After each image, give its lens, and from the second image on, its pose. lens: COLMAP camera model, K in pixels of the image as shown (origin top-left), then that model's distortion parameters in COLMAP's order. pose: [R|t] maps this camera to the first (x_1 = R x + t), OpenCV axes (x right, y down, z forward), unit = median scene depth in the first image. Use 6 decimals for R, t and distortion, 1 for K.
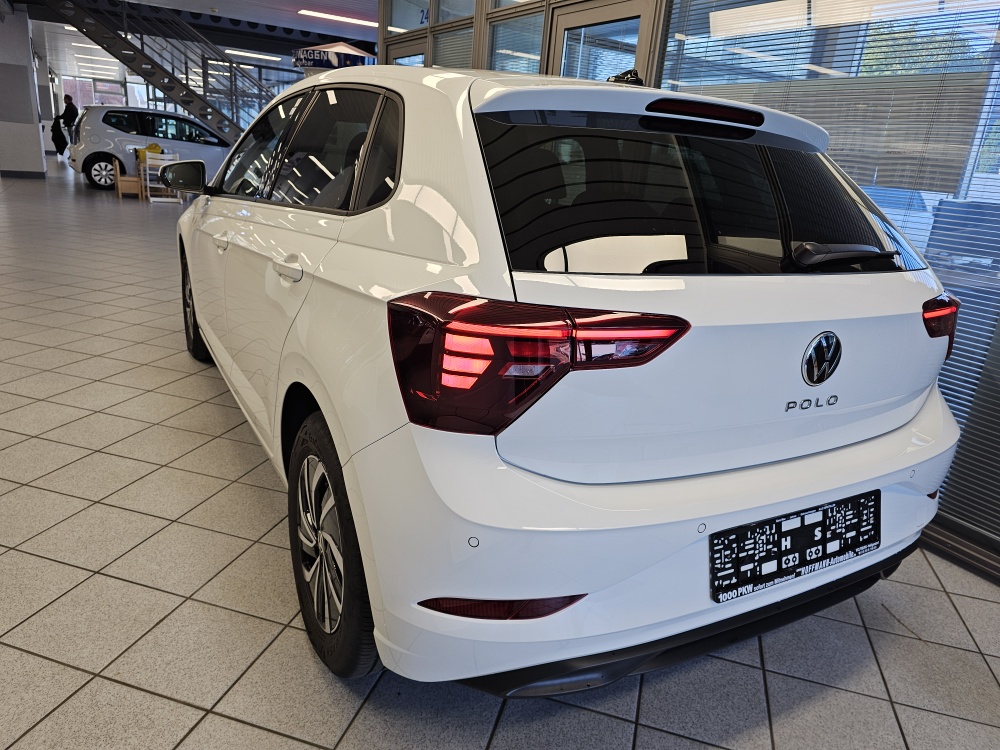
lens RADIAL K [[673.3, 0, 495.8], [0, 673.3, 379.9], [0, 0, 1]] dist [0.031030, -0.021400]
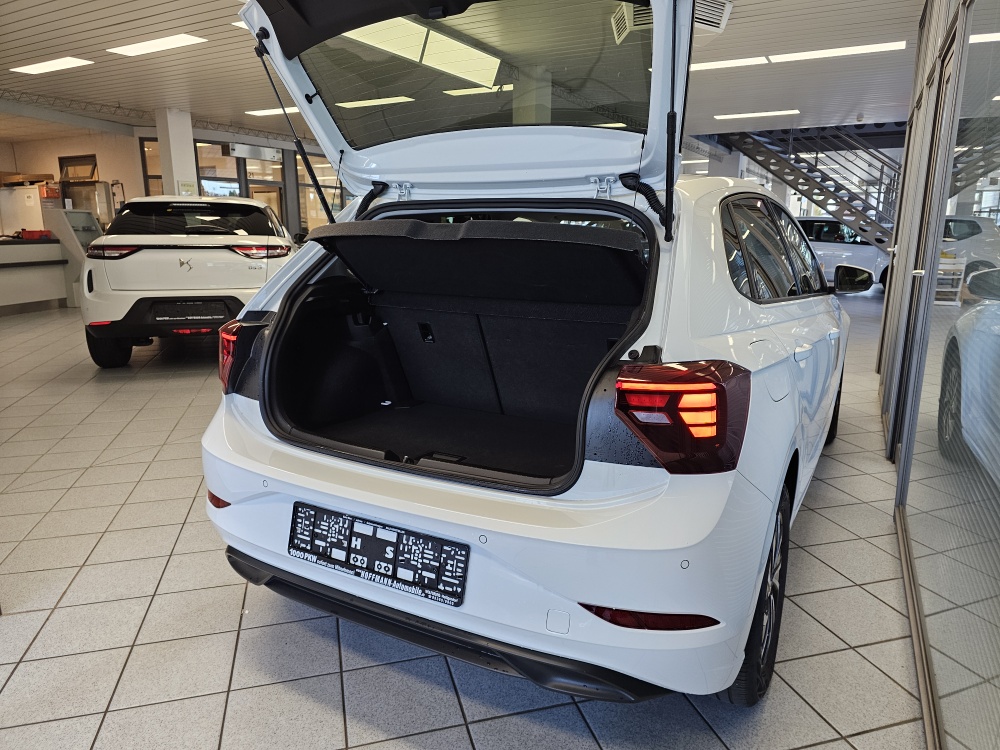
lens RADIAL K [[673.3, 0, 500.1], [0, 673.3, 374.8], [0, 0, 1]] dist [0.031030, -0.021400]
pose [[0.537997, 0.108671, -0.835912, 1.512015], [-0.234550, 0.971792, -0.024621, -0.072773], [0.809658, 0.209309, 0.548310, 0.496832]]
